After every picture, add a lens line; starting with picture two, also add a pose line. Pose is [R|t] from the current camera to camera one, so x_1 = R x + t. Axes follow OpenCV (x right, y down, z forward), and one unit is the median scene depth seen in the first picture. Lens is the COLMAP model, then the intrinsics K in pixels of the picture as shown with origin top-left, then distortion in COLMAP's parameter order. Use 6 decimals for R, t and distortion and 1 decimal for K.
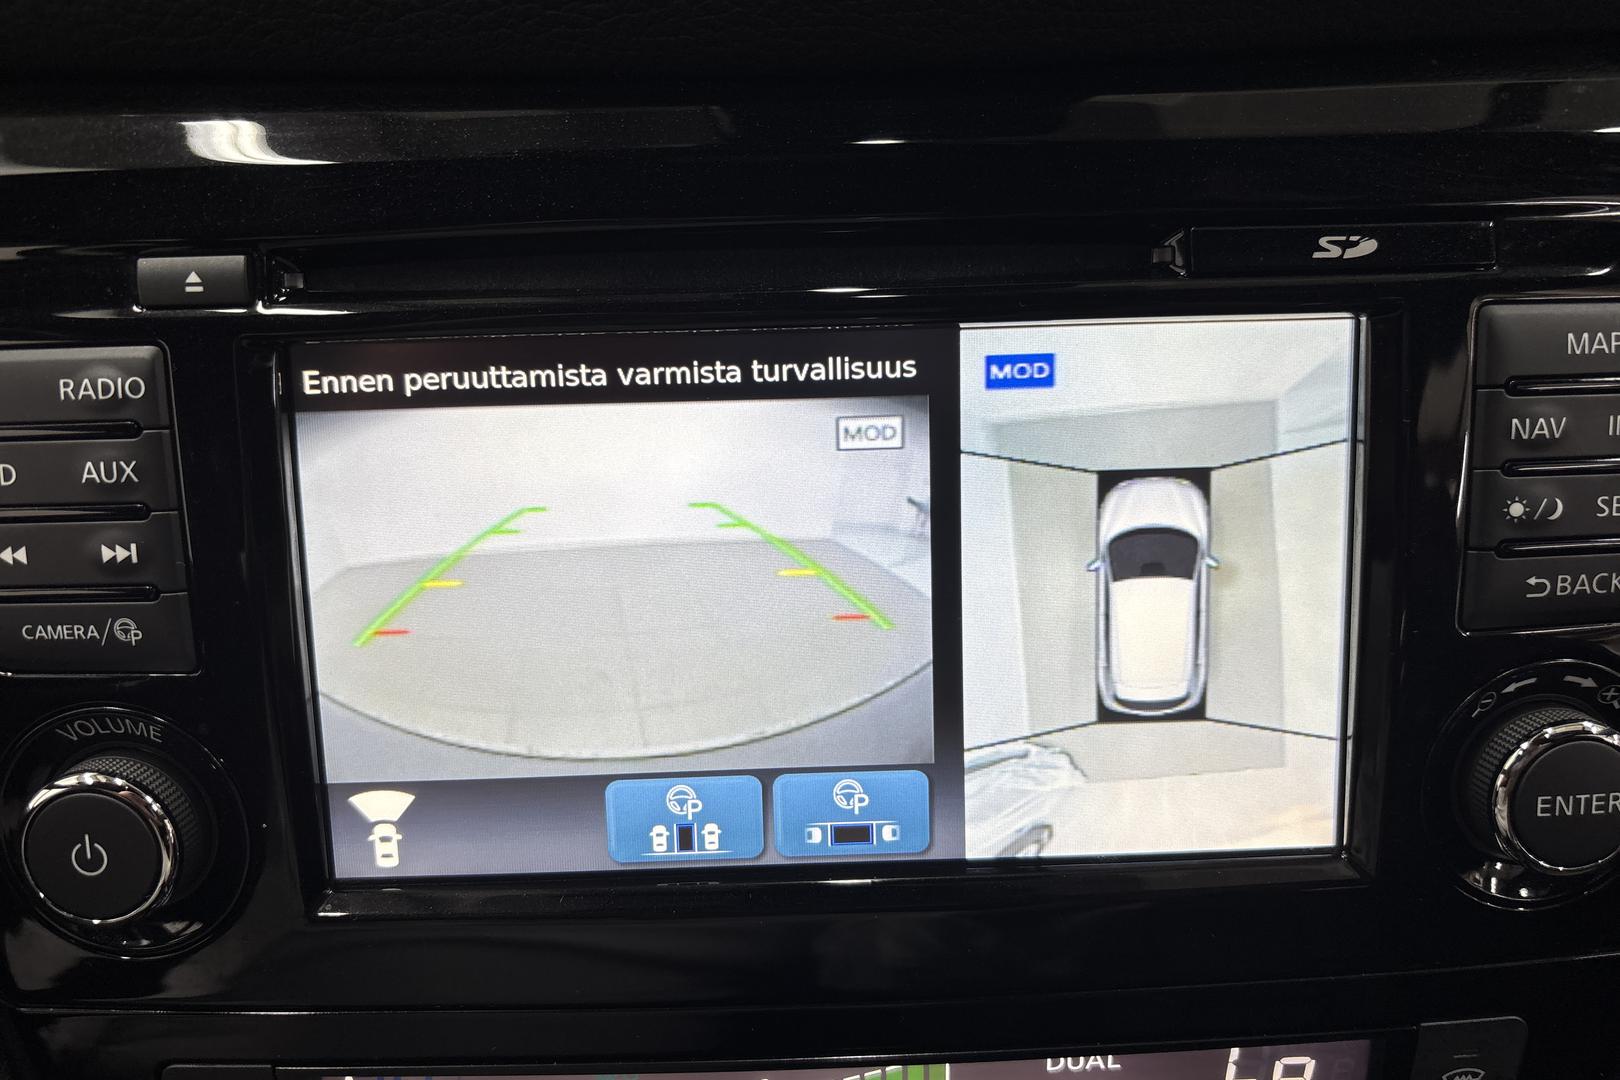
lens RADIAL K [[1261.8, 0, 804.1], [0, 1261.8, 531.4], [0, 0, 1]] dist [0.004643, -0.014673]
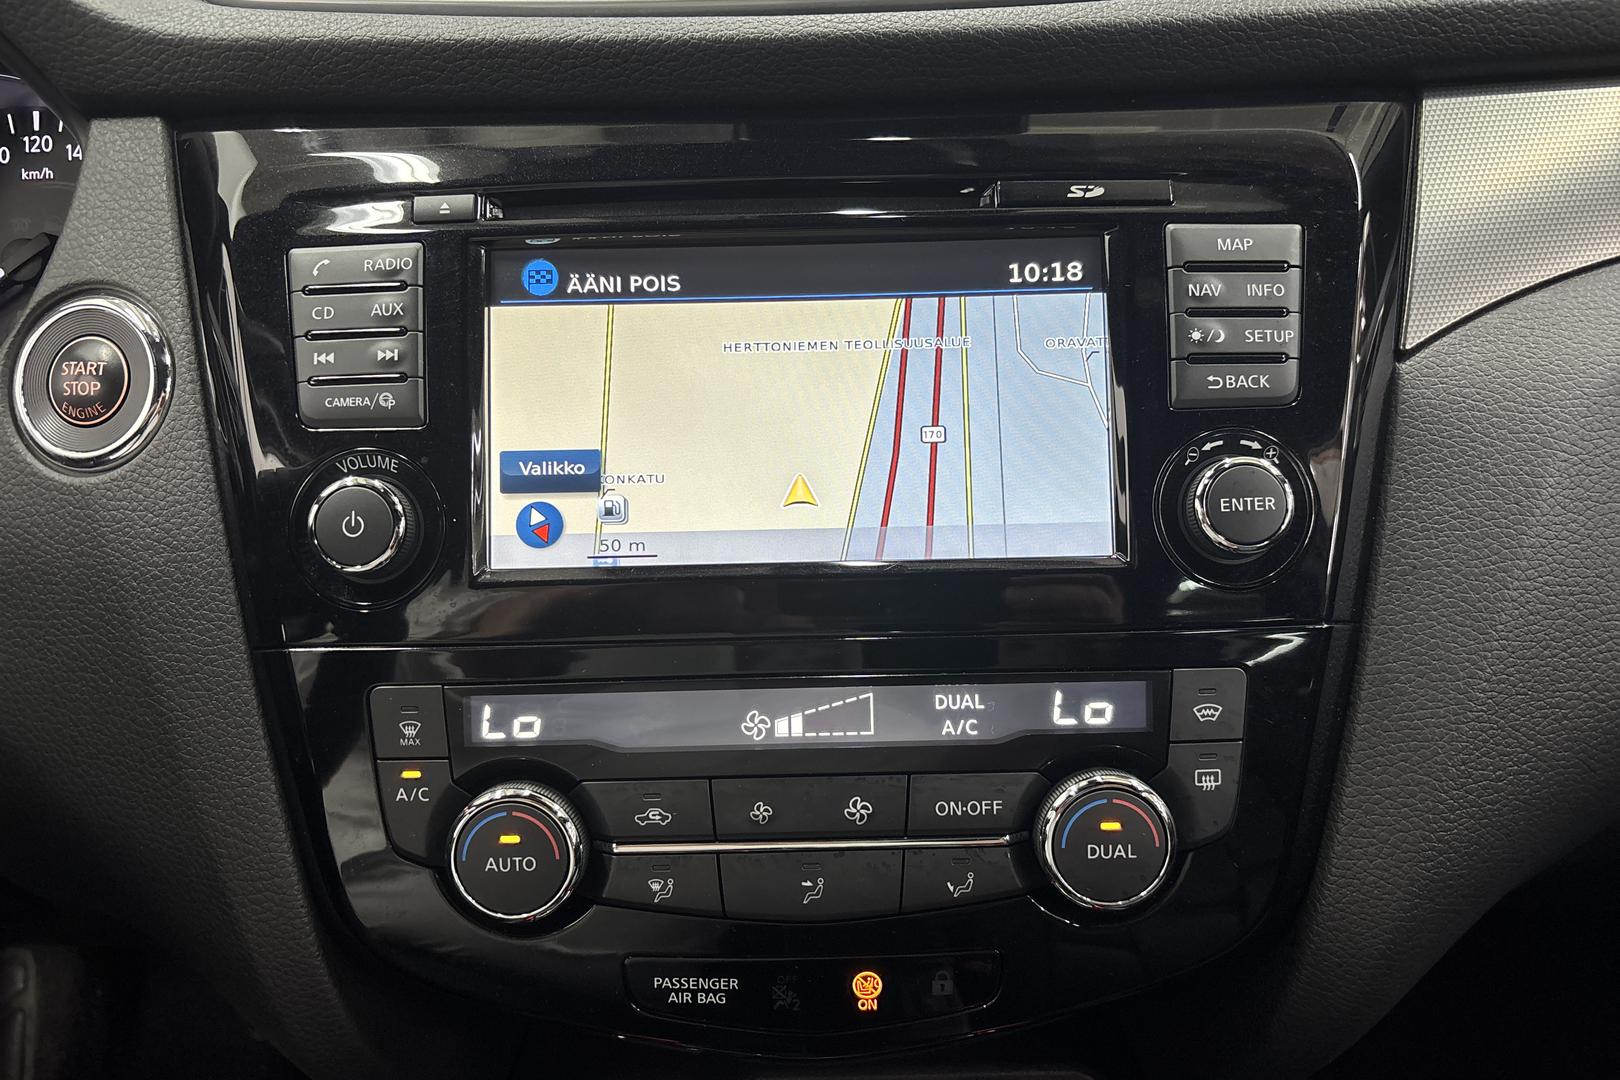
lens RADIAL K [[1261.8, 0, 814.6], [0, 1261.8, 548.9], [0, 0, 1]] dist [0.004643, -0.014673]
pose [[0.999655, 0.005097, -0.025771, 0.091926], [-0.010912, 0.972932, -0.230835, 0.665237], [0.023897, 0.231037, 0.972651, -0.612161]]
